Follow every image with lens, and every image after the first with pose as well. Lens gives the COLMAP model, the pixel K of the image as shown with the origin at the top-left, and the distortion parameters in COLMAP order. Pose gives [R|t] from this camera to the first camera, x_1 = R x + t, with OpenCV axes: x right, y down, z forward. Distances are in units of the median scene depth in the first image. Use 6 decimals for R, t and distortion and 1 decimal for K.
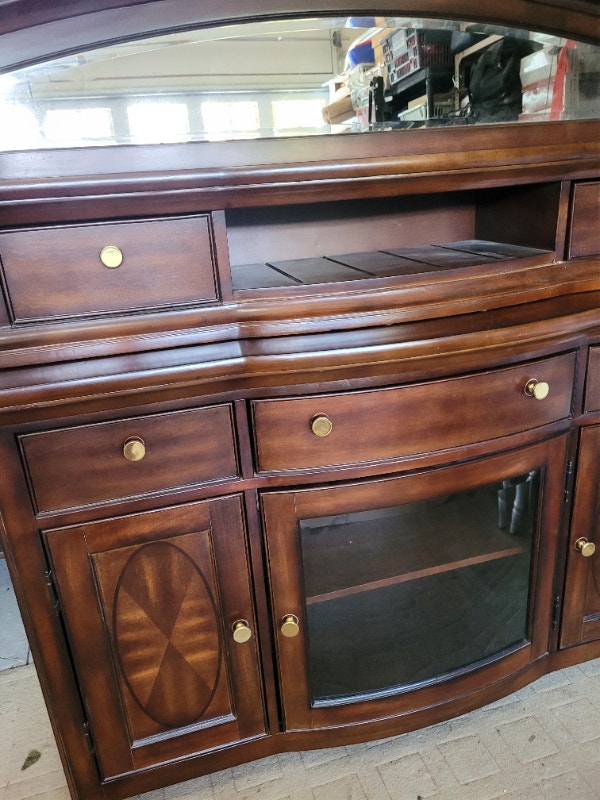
lens RADIAL K [[548.2, 0, 281.0], [0, 548.2, 377.1], [0, 0, 1]] dist [0.050657, -0.036068]
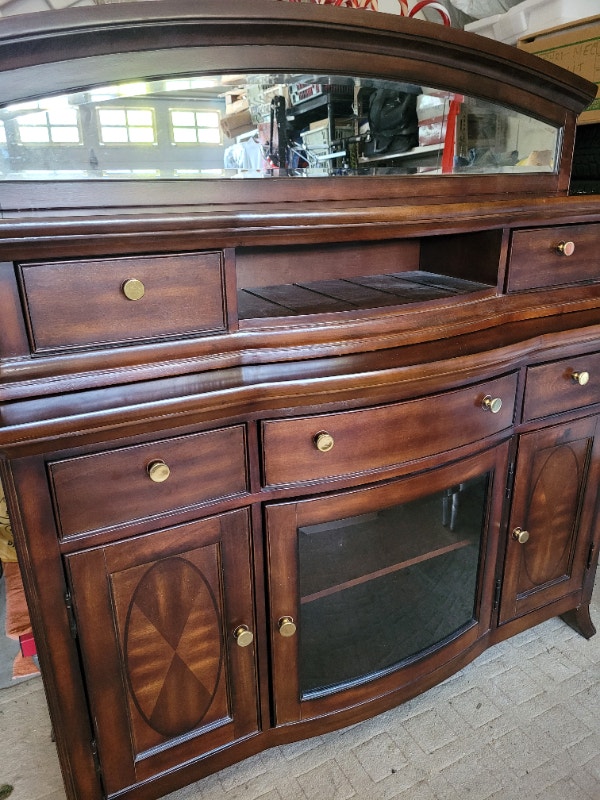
lens RADIAL K [[548.2, 0, 281.0], [0, 548.2, 377.1], [0, 0, 1]] dist [0.050657, -0.036068]
pose [[0.981928, -0.013369, 0.188781, -0.193284], [0.015883, 0.999804, -0.011806, -0.027805], [-0.188586, 0.014591, 0.981948, -0.073128]]
